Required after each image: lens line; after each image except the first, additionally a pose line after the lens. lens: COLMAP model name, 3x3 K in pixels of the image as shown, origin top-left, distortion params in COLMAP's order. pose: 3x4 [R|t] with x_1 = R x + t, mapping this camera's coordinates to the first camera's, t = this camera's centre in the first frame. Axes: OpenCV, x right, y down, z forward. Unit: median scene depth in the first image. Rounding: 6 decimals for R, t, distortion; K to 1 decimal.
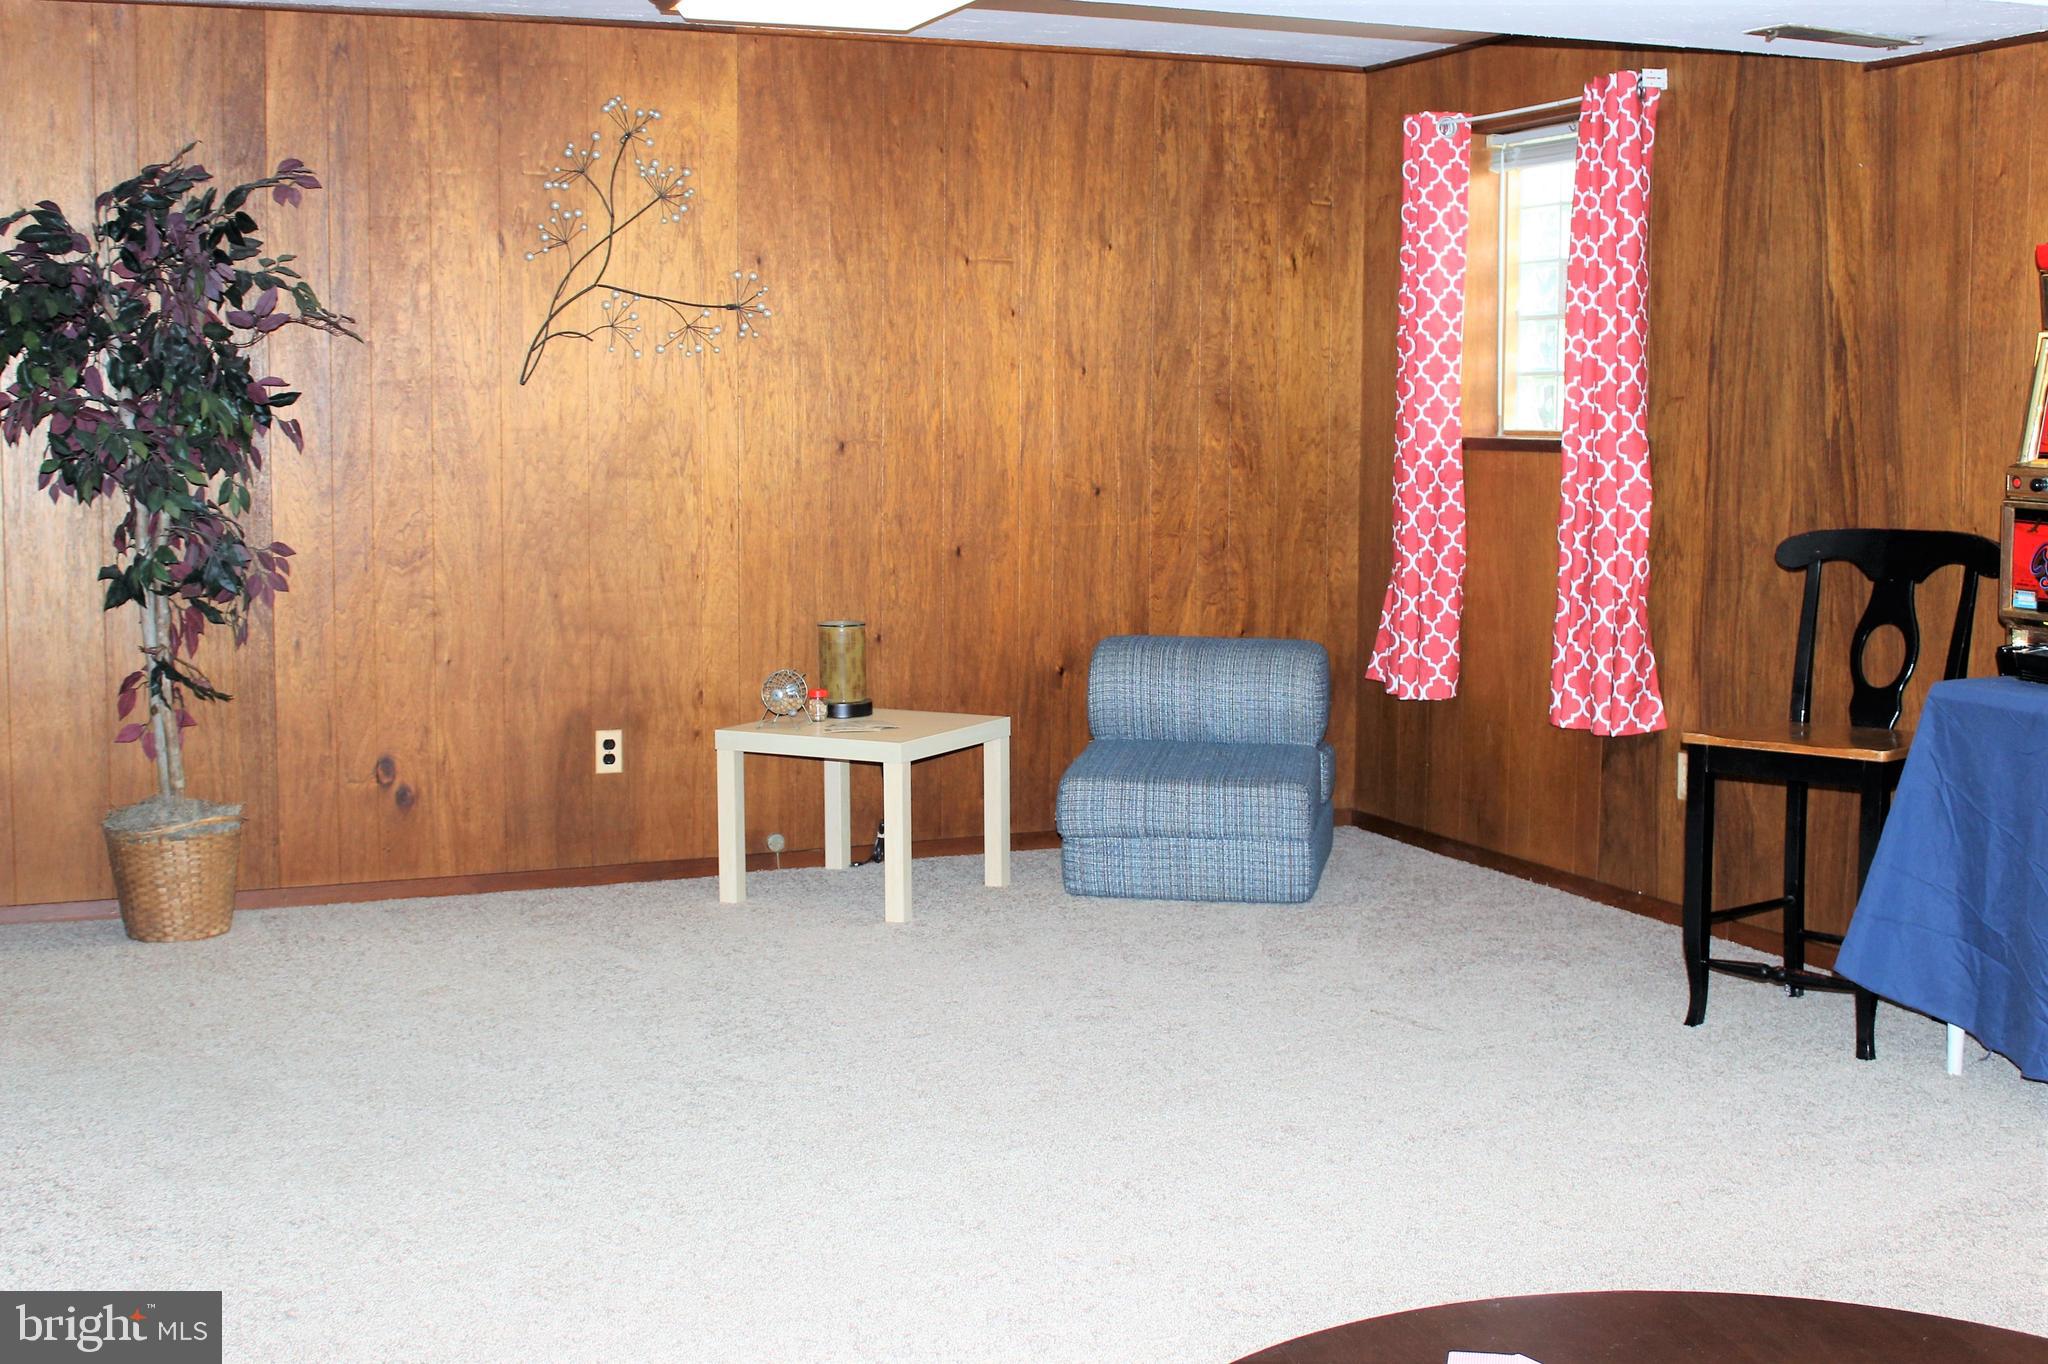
lens RADIAL K [[2231.5, 0, 1024.0], [0, 2231.5, 682.0], [0, 0, 1]] dist [-0.121610, 0.172422]
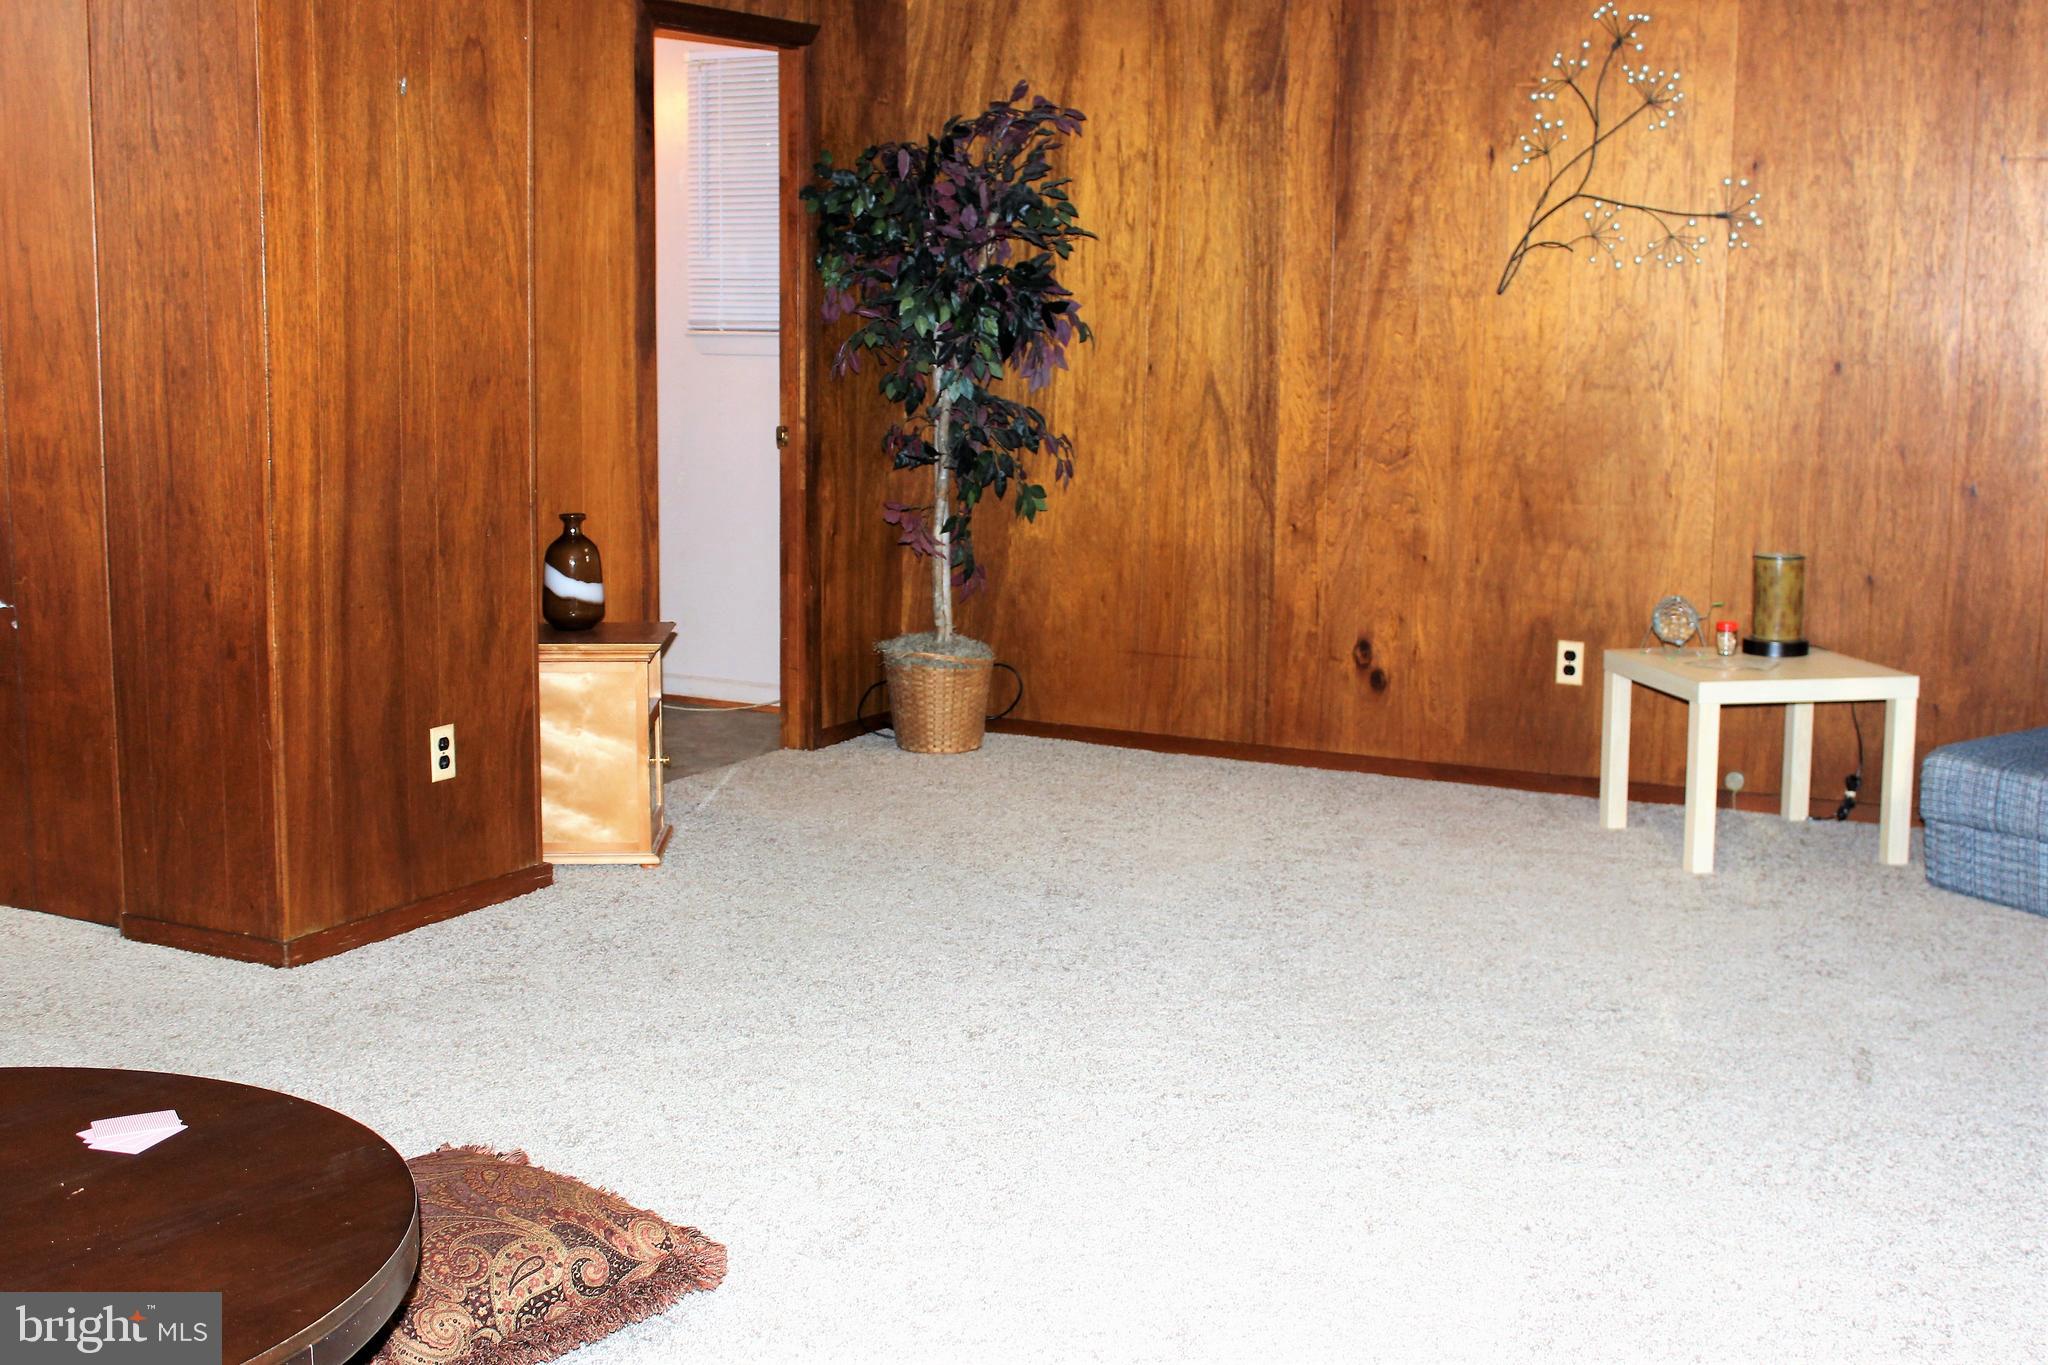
lens RADIAL K [[2231.5, 0, 1024.0], [0, 2231.5, 682.5], [0, 0, 1]] dist [-0.121610, 0.172422]
pose [[0.681586, 0.130146, -0.720071, 0.373187], [-0.097902, 0.991428, 0.086522, -0.022687], [0.725159, 0.011524, 0.688485, 0.134629]]
